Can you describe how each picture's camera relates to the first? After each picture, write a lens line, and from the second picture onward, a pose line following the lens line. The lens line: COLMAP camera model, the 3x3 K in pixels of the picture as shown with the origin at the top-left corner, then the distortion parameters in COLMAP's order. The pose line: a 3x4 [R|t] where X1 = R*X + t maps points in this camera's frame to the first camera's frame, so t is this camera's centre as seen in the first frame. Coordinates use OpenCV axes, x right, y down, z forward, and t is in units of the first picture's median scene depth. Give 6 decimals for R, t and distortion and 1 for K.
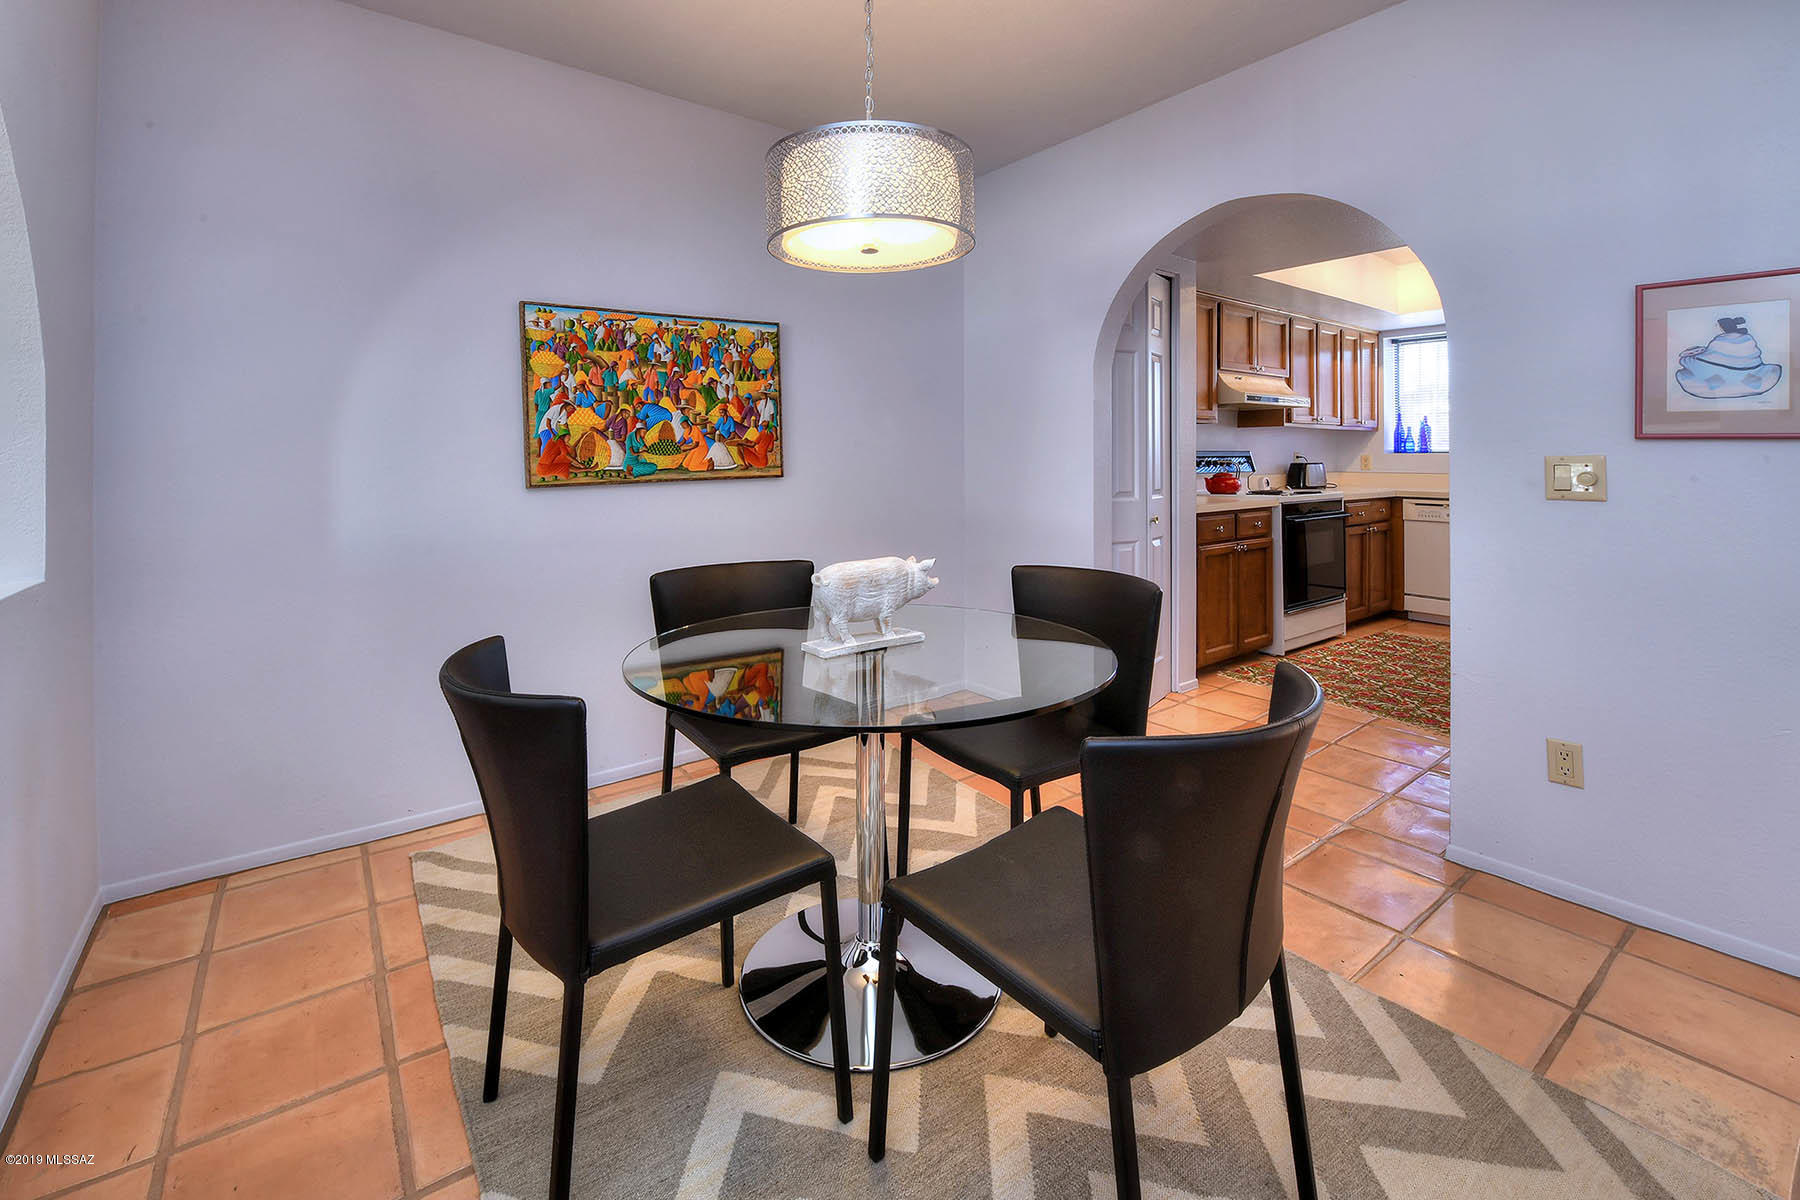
lens RADIAL K [[792.0, 0, 890.9], [0, 792.0, 465.1], [0, 0, 1]] dist [-0.001000, -0.003673]
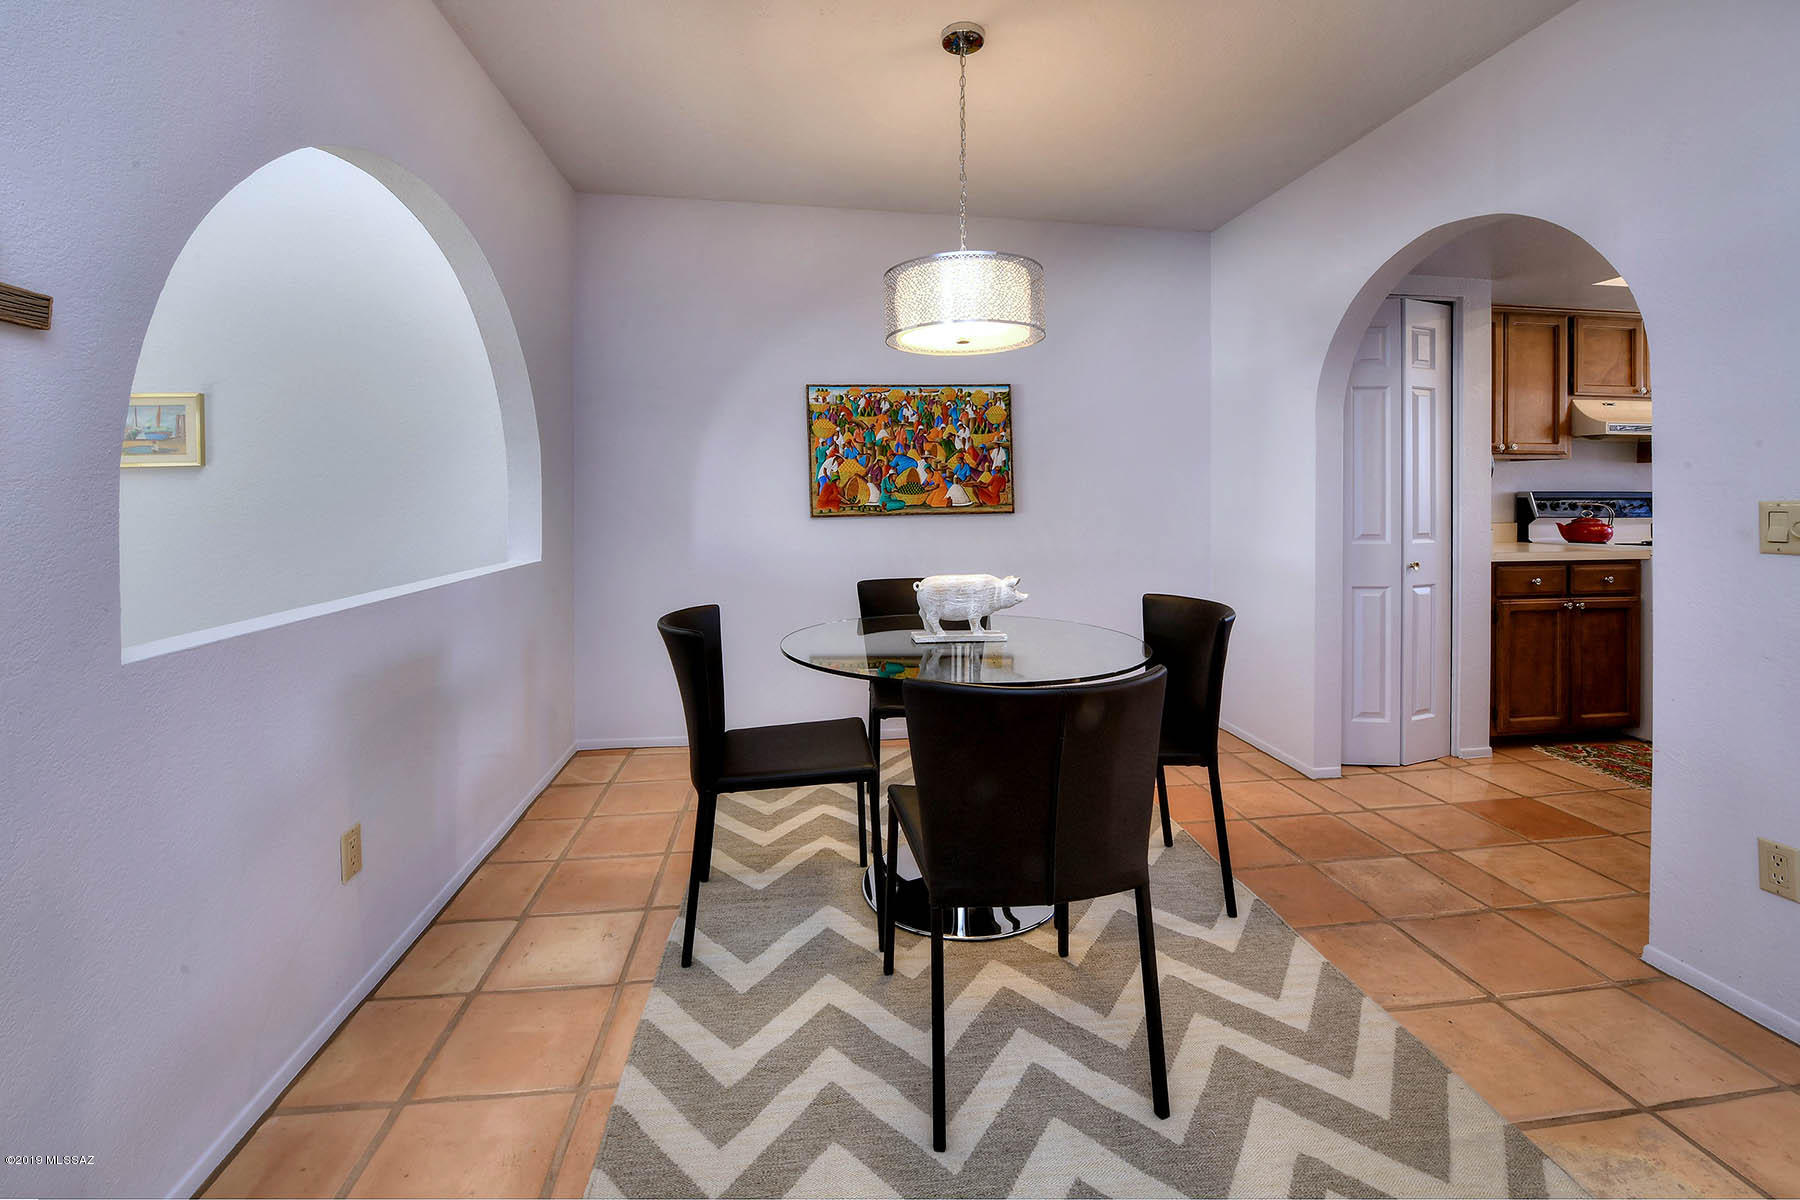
lens RADIAL K [[770.7, 0, 900.7], [0, 770.7, 502.0], [0, 0, 1]] dist [-0.001817, -0.000585]
pose [[0.878576, 0.008946, -0.477518, 0.294697], [-0.009631, 0.999953, 0.001013, -0.001412], [0.477505, 0.003709, 0.878621, -0.108213]]
